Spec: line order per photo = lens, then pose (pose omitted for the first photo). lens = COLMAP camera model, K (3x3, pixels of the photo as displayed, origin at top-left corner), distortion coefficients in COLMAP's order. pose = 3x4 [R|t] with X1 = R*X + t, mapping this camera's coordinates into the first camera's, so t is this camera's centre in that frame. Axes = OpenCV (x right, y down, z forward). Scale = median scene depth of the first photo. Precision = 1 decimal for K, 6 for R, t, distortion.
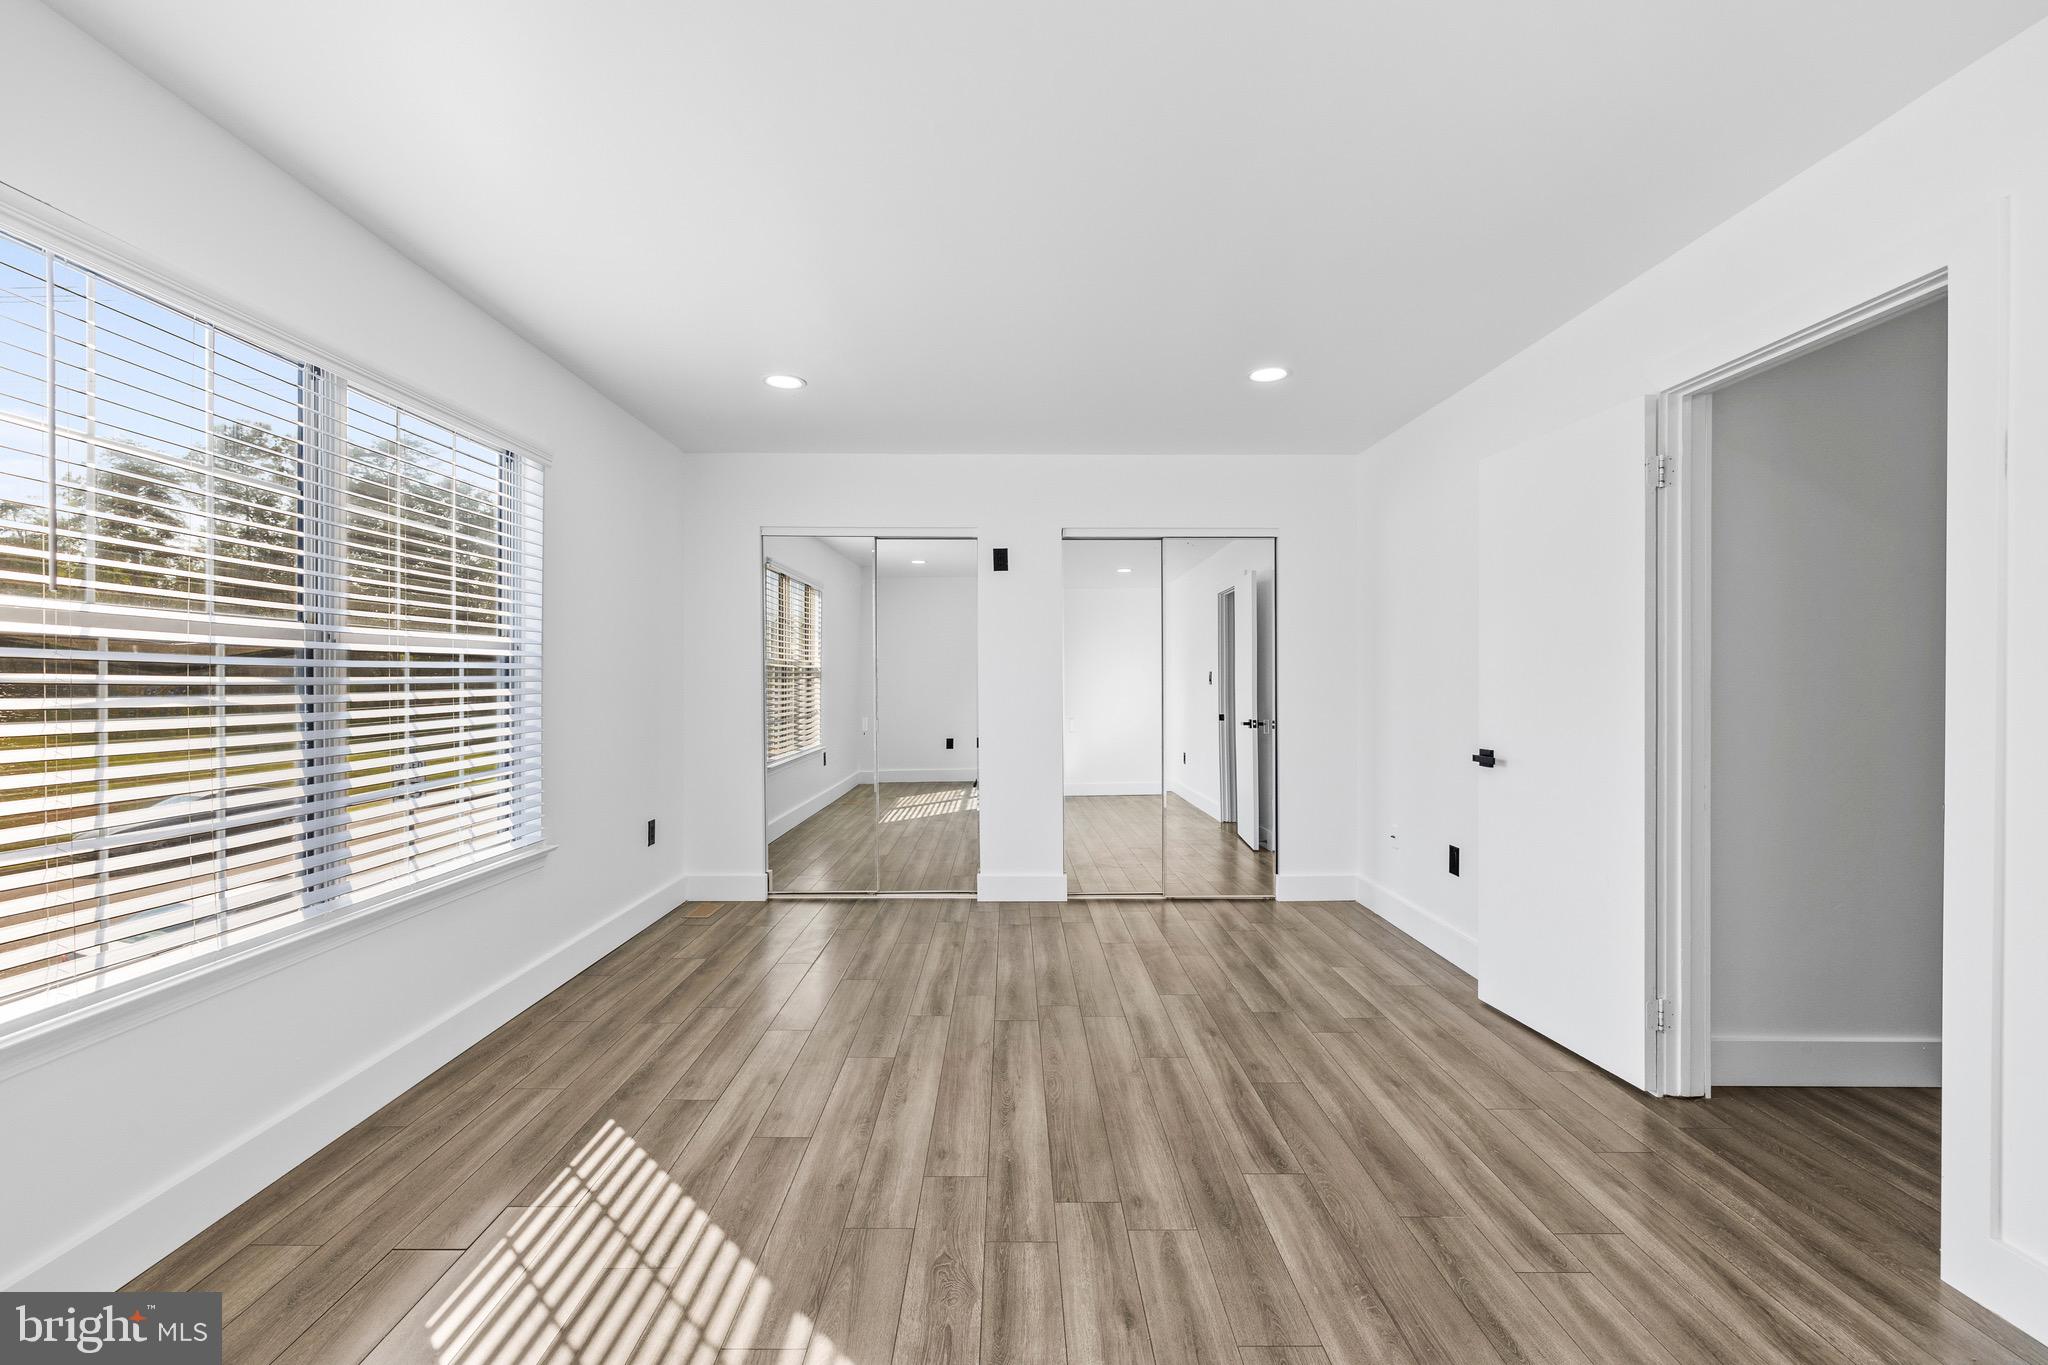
lens RADIAL K [[870.2, 0, 1020.8], [0, 870.2, 680.3], [0, 0, 1]] dist [-0.000214, 0.000003]
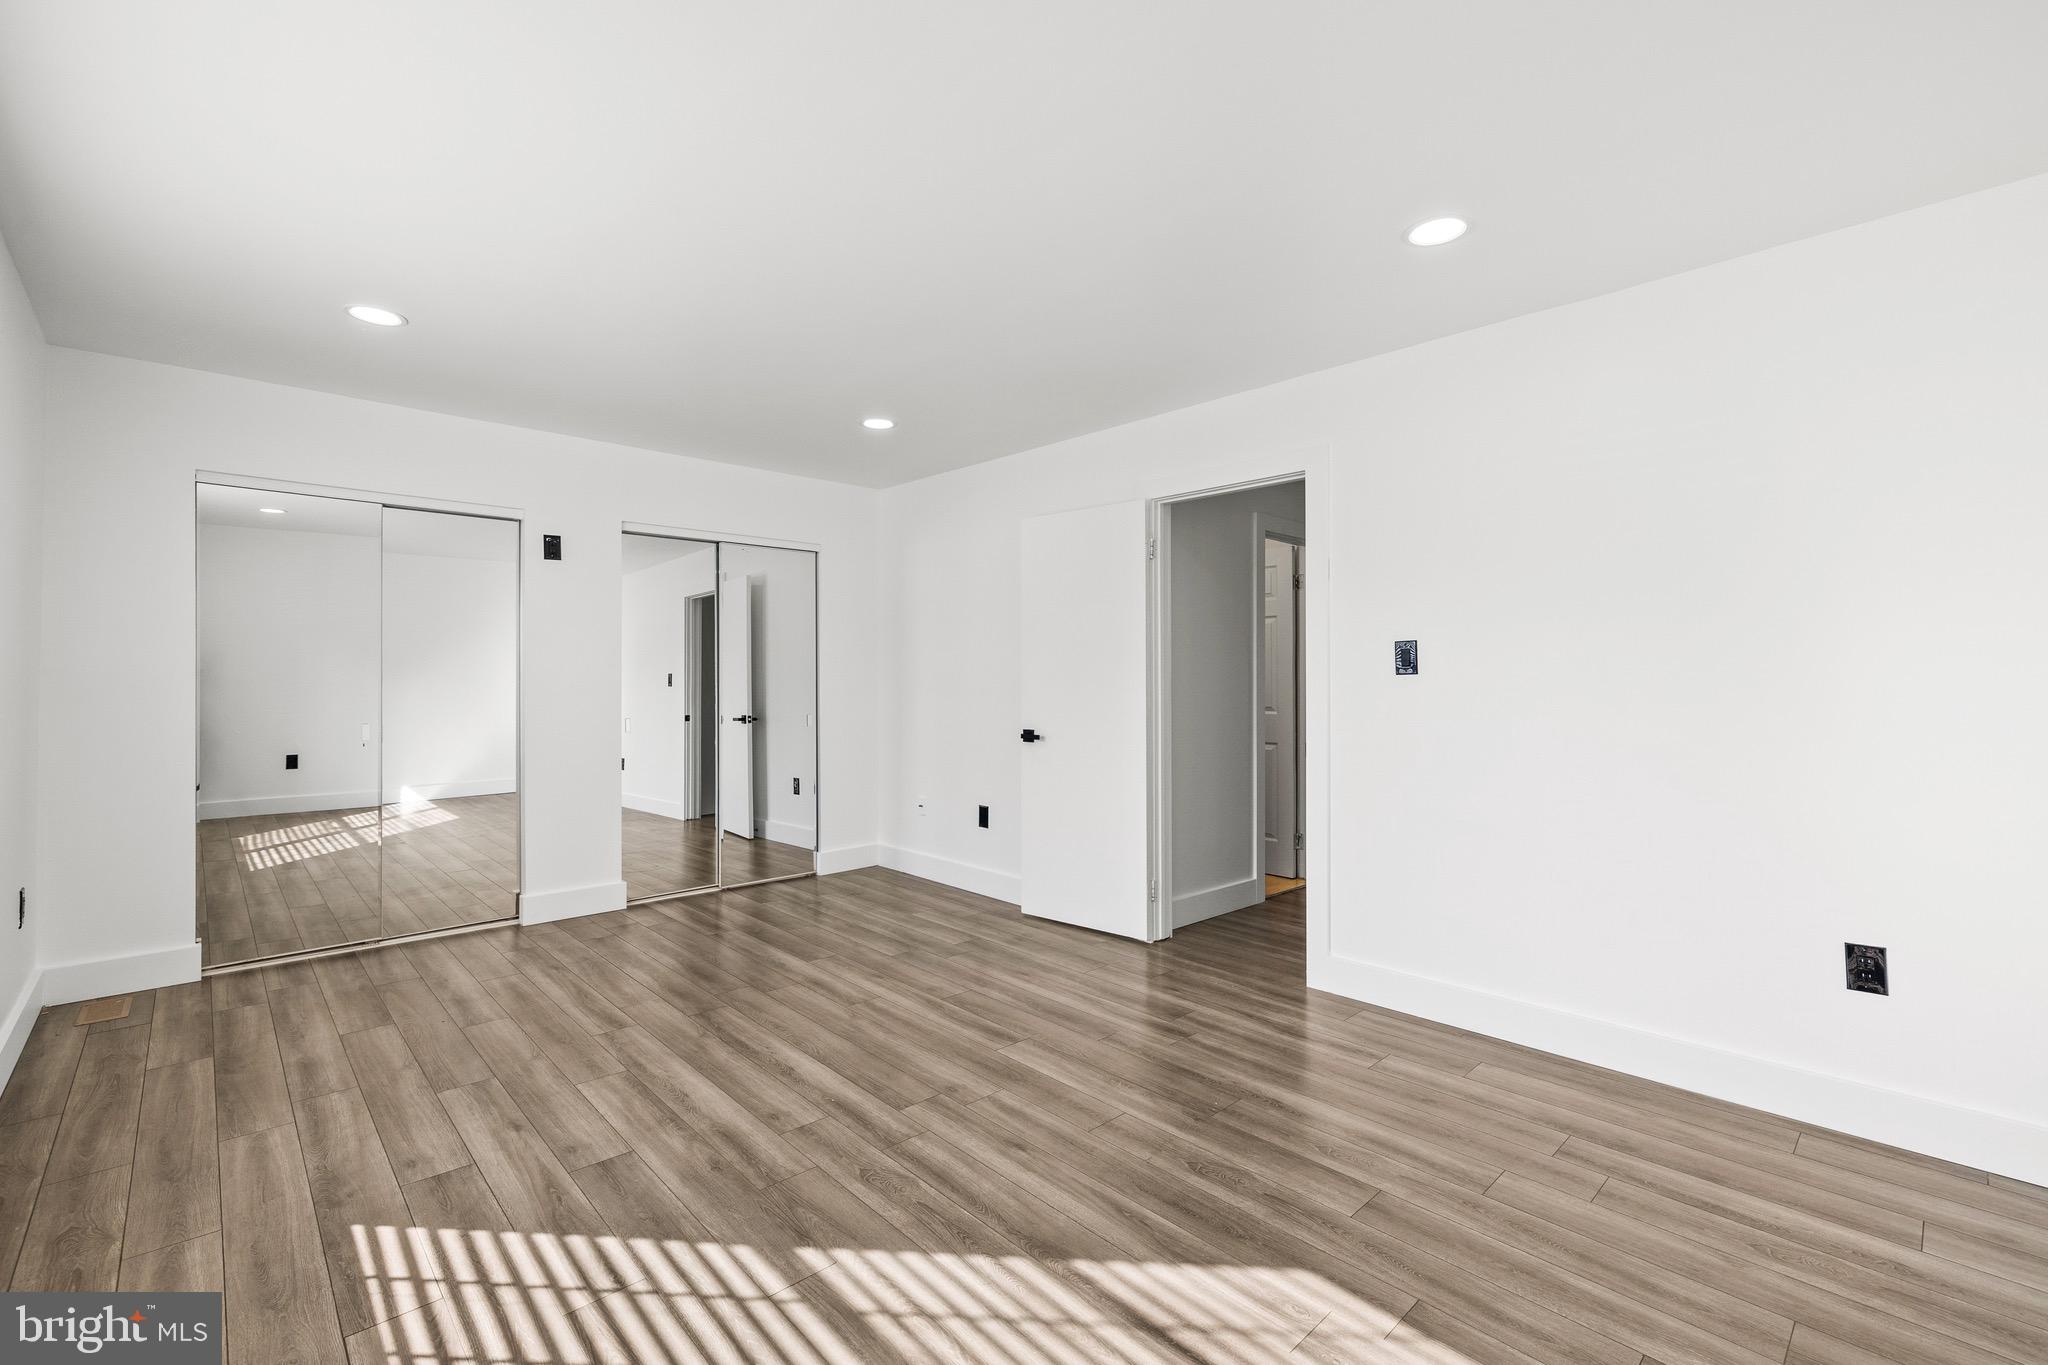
lens RADIAL K [[876.0, 0, 1013.7], [0, 876.0, 663.0], [0, 0, 1]] dist [-0.001185, -0.000406]
pose [[0.738425, 0.012757, 0.674215, -0.550408], [-0.001617, 0.999852, -0.017148, -0.003204], [-0.674334, 0.011572, 0.738336, -0.014519]]
